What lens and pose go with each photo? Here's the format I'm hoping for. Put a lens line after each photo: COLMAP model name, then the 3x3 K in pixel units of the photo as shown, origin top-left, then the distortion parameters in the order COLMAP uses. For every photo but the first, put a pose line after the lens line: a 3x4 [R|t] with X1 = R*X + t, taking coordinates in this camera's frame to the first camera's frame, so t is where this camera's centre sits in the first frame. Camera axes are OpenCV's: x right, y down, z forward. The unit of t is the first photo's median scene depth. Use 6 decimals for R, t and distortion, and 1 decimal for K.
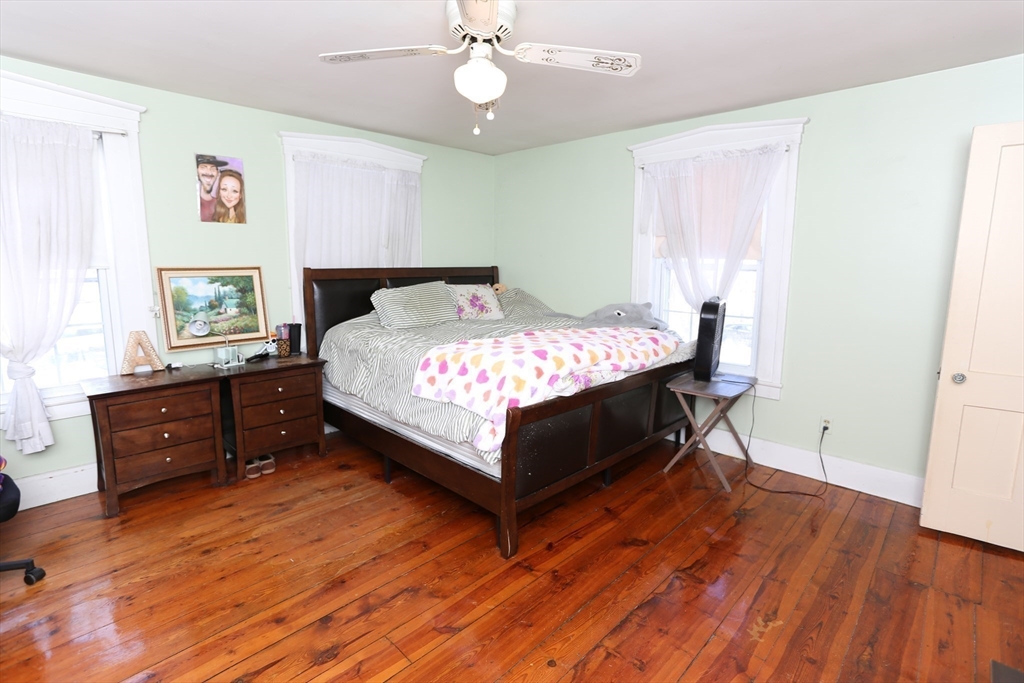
lens RADIAL K [[495.8, 0, 512.0], [0, 495.8, 341.5], [0, 0, 1]] dist [-0.067473, 0.029292]
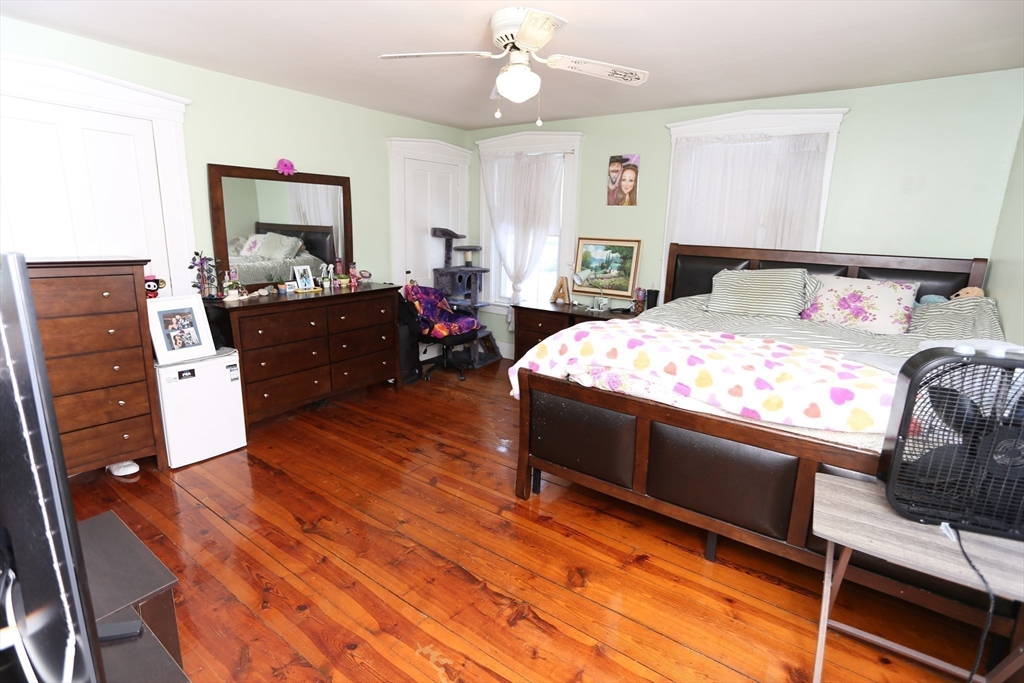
lens RADIAL K [[495.8, 0, 512.0], [0, 495.8, 341.5], [0, 0, 1]] dist [-0.067473, 0.029292]
pose [[0.139901, 0.226792, -0.963843, 0.757188], [-0.182675, 0.962619, 0.199988, -0.102923], [0.973169, 0.148092, 0.176101, 0.535133]]
